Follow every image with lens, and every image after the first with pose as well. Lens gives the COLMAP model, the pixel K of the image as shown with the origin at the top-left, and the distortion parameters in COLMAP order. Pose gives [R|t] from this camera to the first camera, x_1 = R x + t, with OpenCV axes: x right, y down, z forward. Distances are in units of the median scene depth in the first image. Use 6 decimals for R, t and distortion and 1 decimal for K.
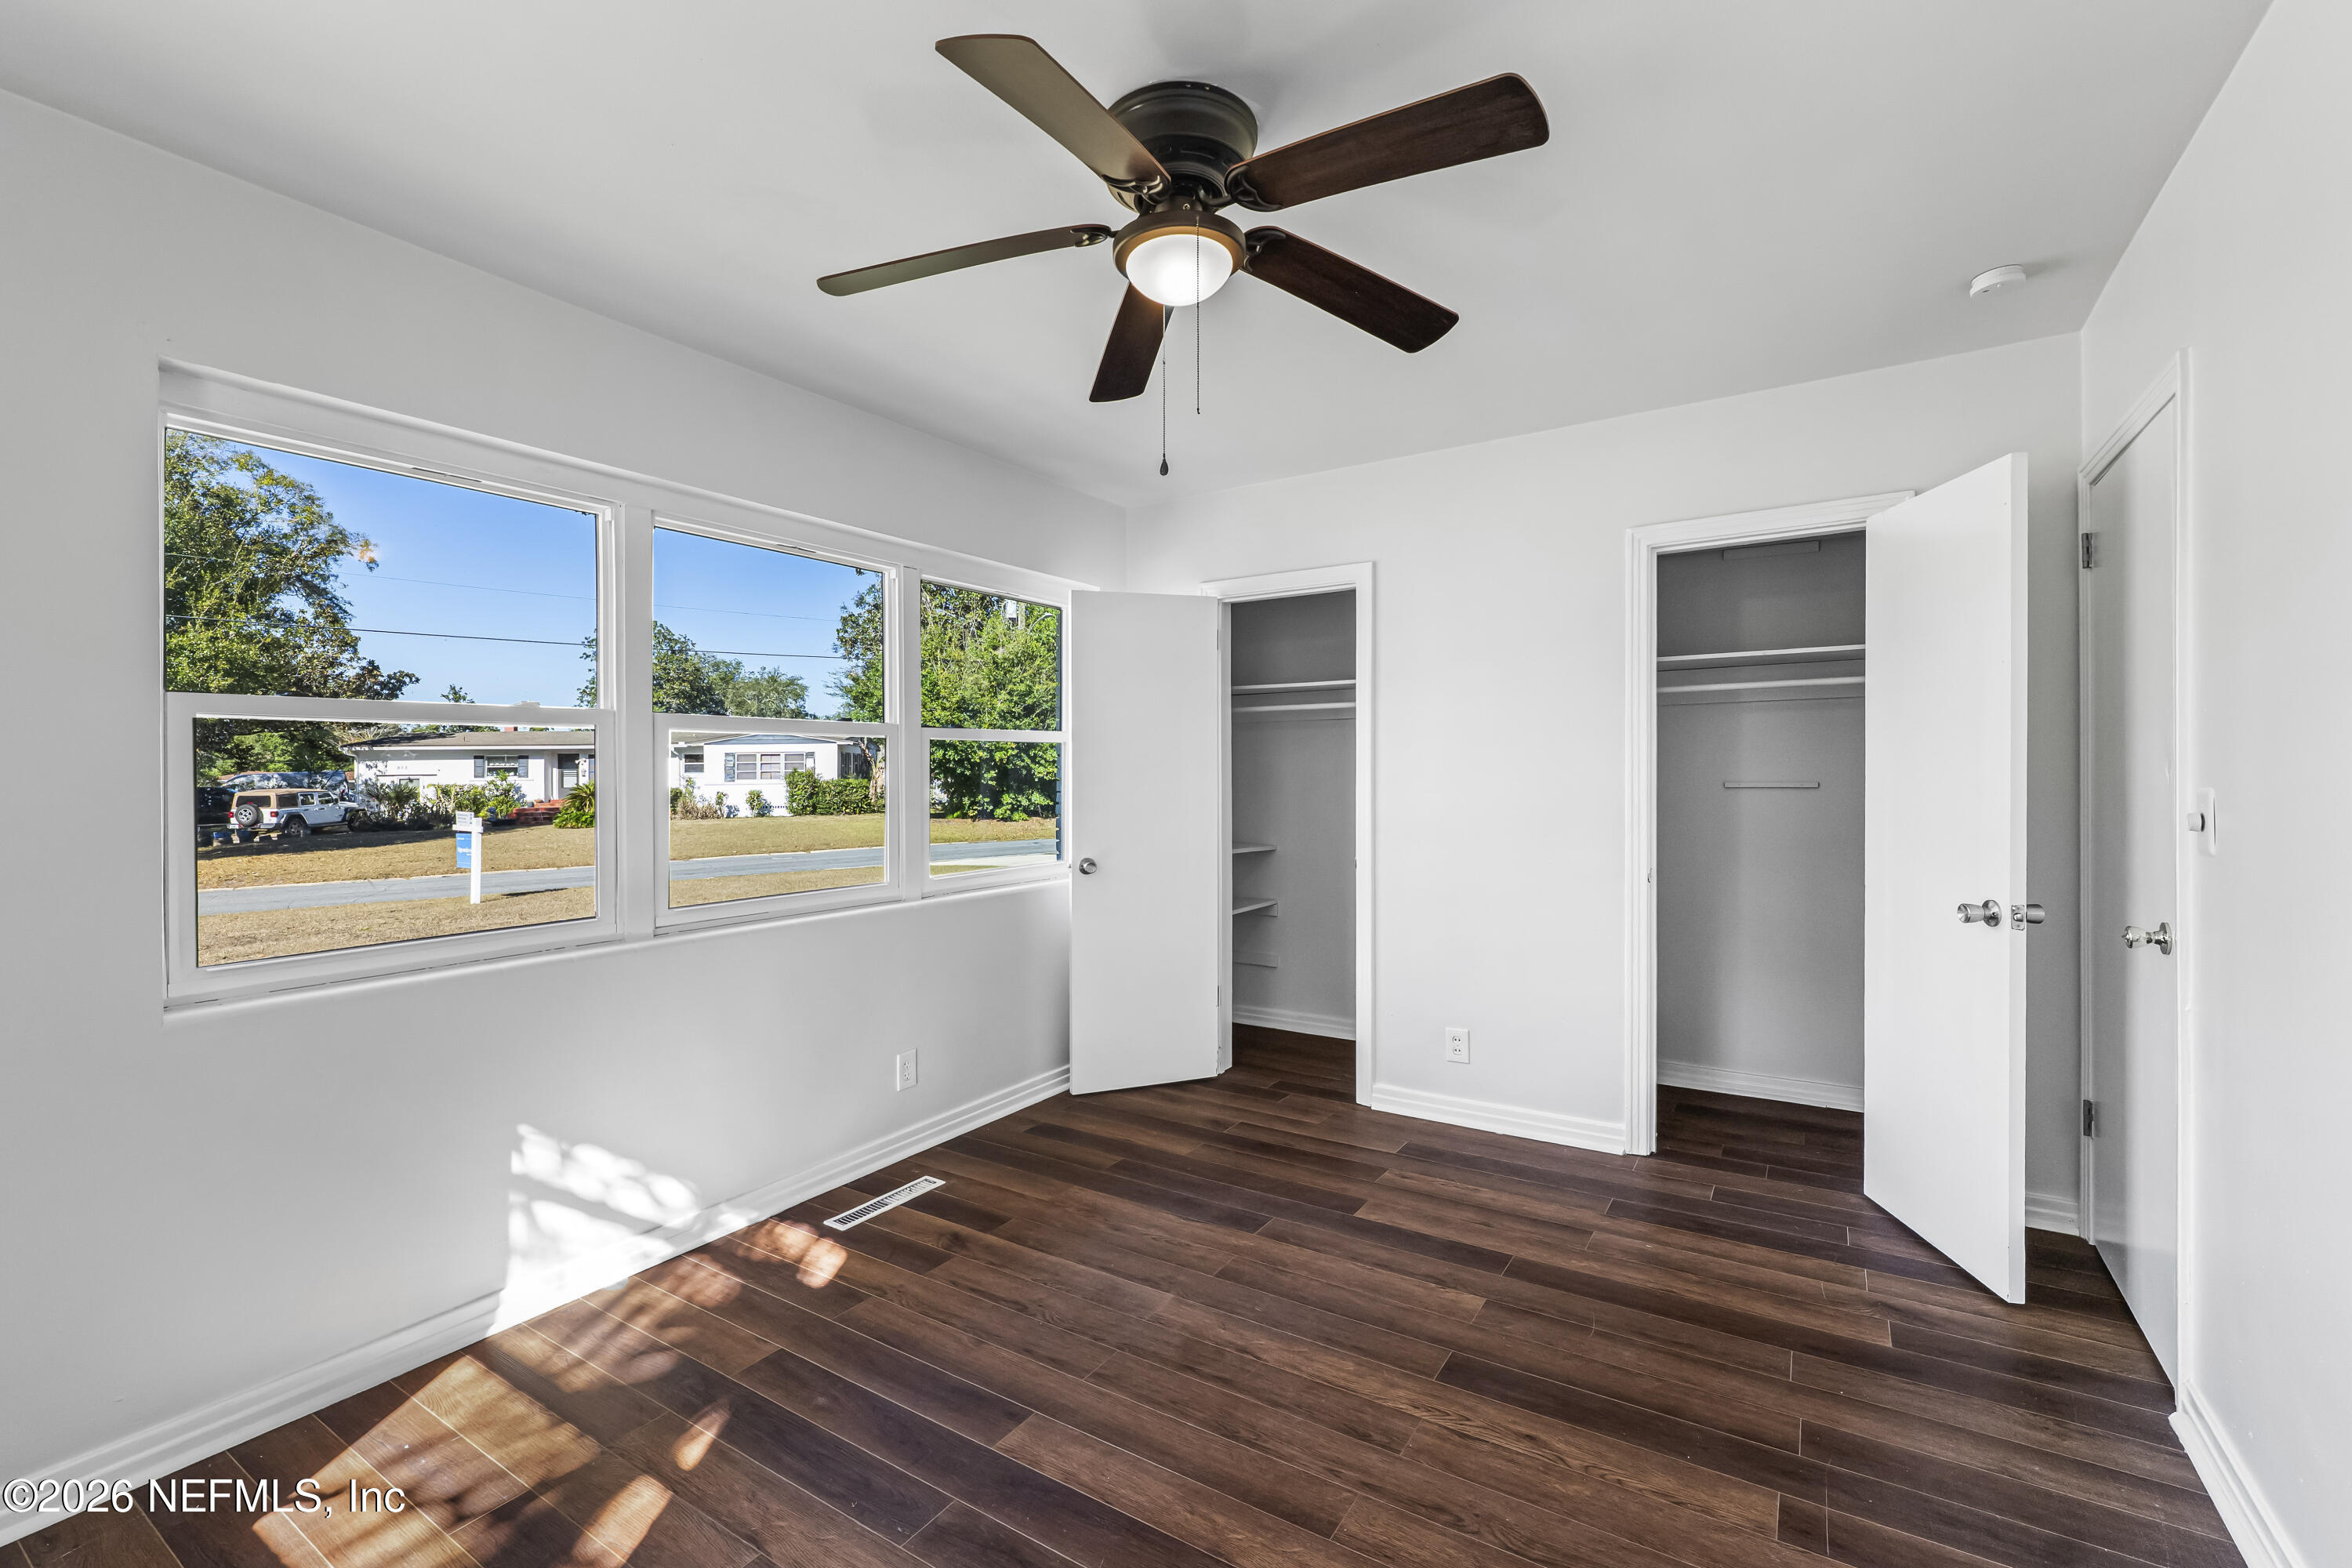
lens RADIAL K [[1002.3, 0, 1186.2], [0, 1002.3, 789.0], [0, 0, 1]] dist [0.002864, 0.000472]
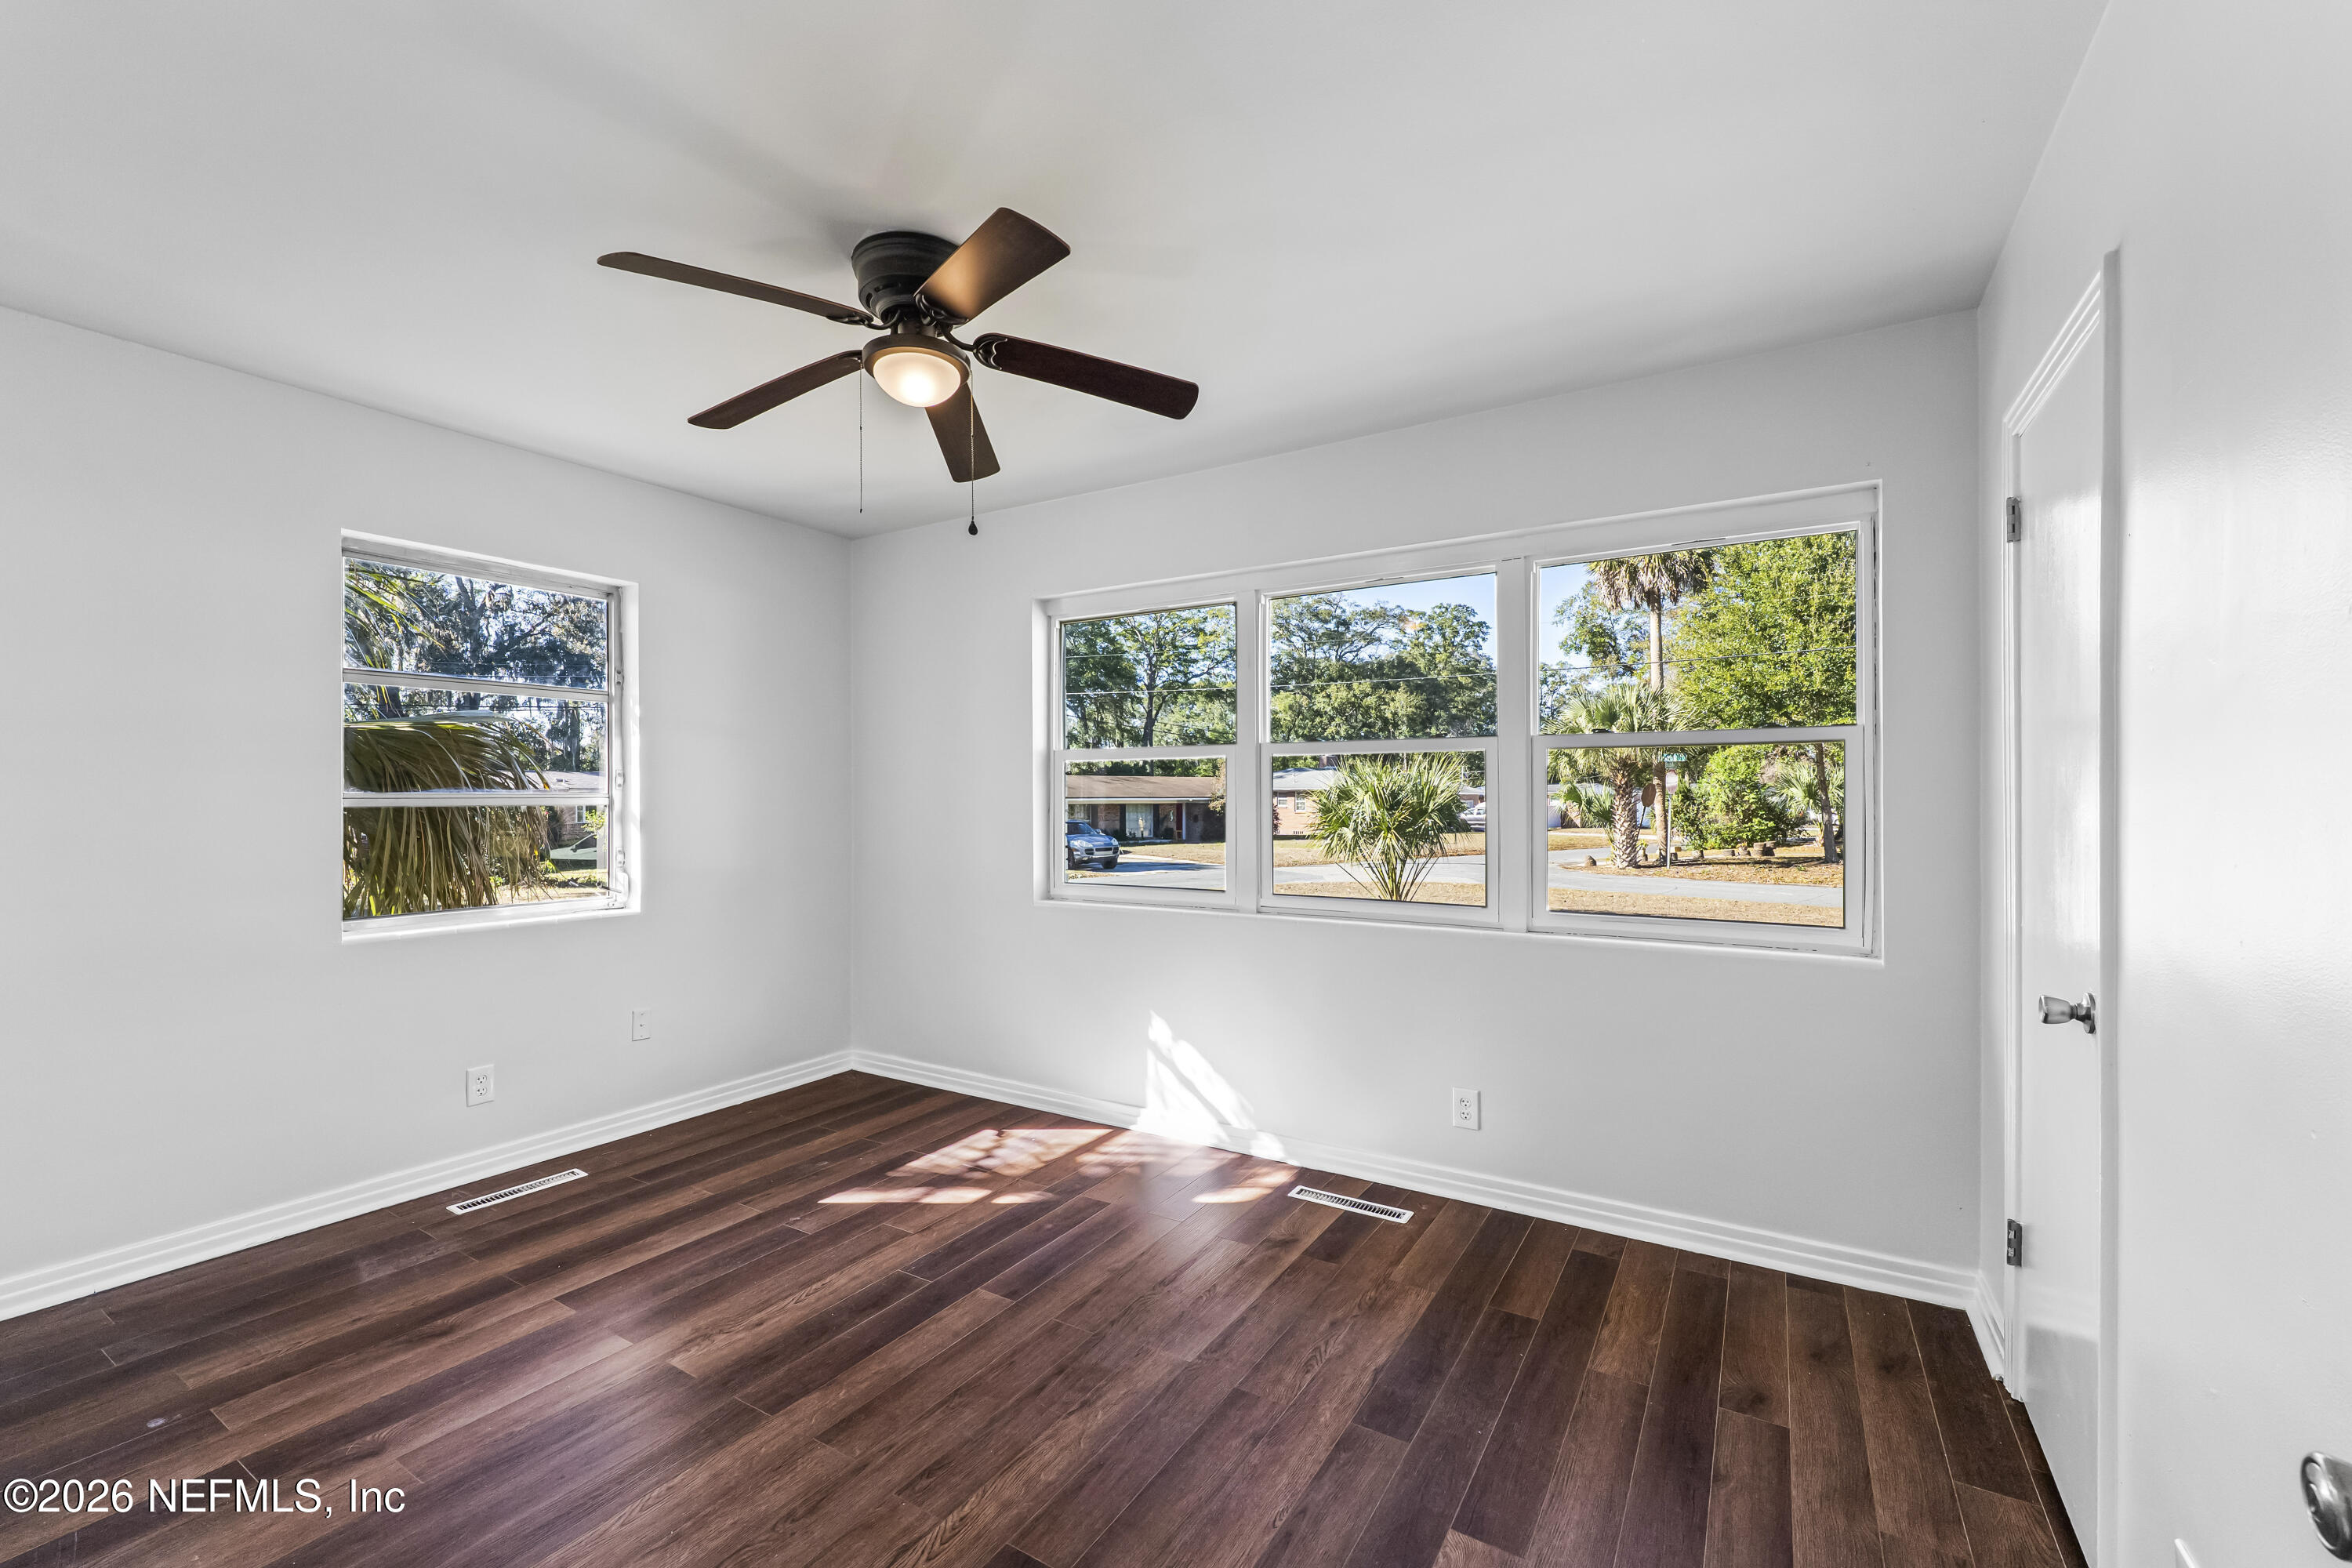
lens RADIAL K [[1002.3, 0, 1156.4], [0, 1002.3, 774.4], [0, 0, 1]] dist [0.002864, 0.000472]
pose [[0.001747, -0.001769, -0.999997, 0.950995], [-0.017161, 0.999851, -0.001799, -0.047434], [0.999851, 0.017164, 0.001717, 0.973122]]
